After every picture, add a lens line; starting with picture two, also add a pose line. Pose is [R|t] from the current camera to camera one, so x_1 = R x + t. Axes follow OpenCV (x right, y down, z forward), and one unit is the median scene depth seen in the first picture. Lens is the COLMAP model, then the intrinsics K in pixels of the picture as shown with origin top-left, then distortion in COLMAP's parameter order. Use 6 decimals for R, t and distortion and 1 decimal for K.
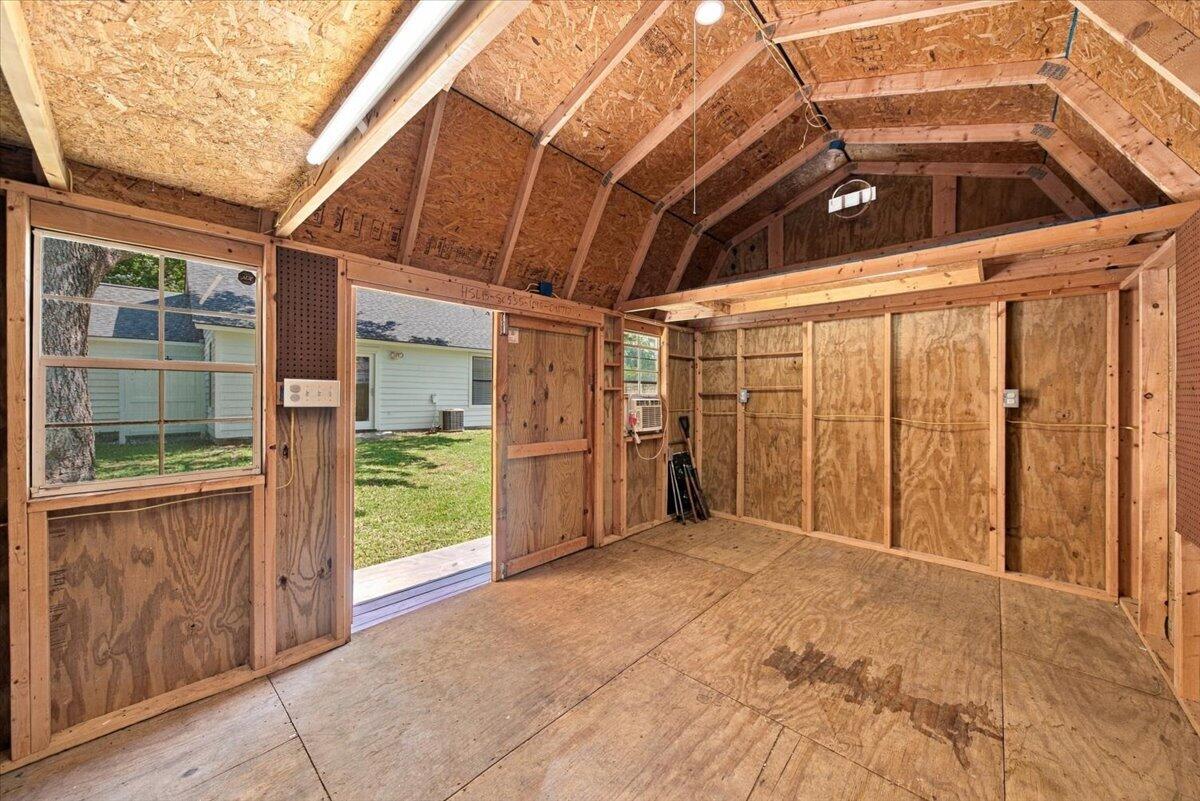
lens RADIAL K [[433.2, 0, 597.9], [0, 433.2, 399.1], [0, 0, 1]] dist [0.001022, 0.000107]
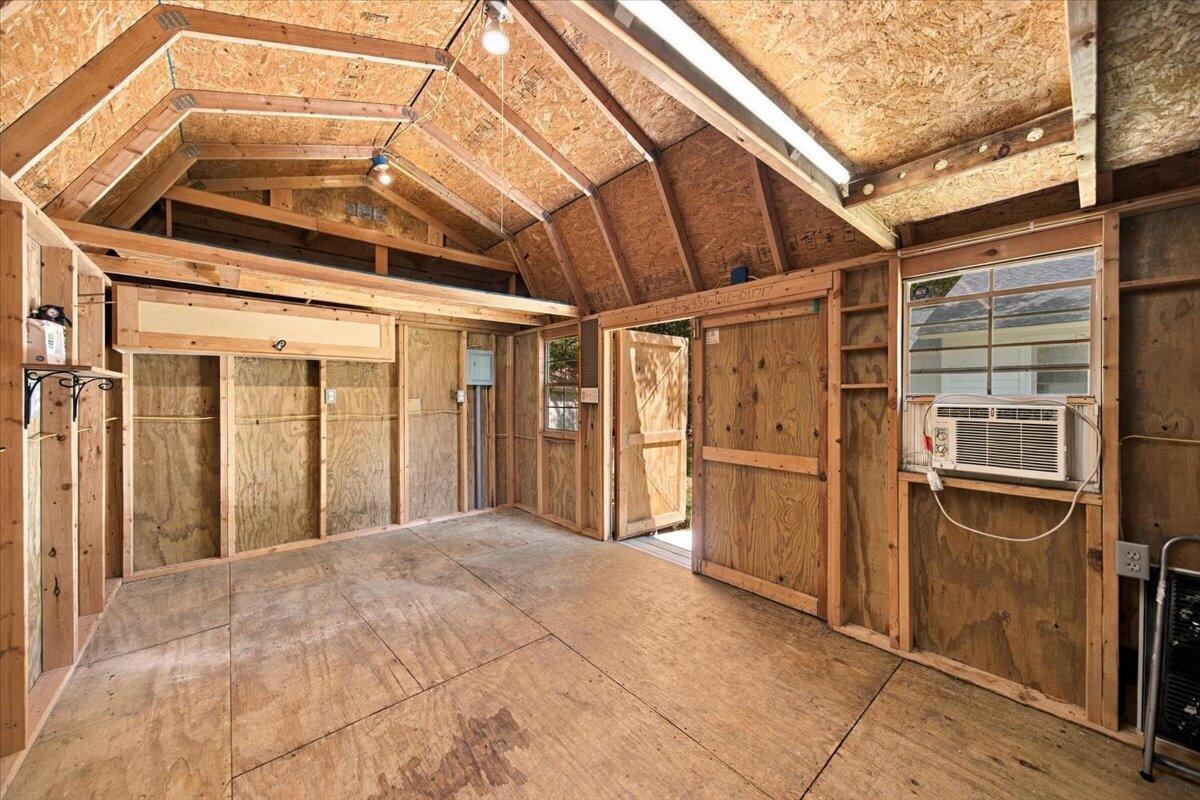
lens RADIAL K [[420.8, 0, 603.0], [0, 420.8, 402.0], [0, 0, 1]] dist [-0.006681, 0.000113]
pose [[-0.108980, 0.008204, -0.994010, 0.950916], [-0.007152, 0.999934, 0.009037, -0.004782], [0.994018, 0.008094, -0.108914, 1.030622]]
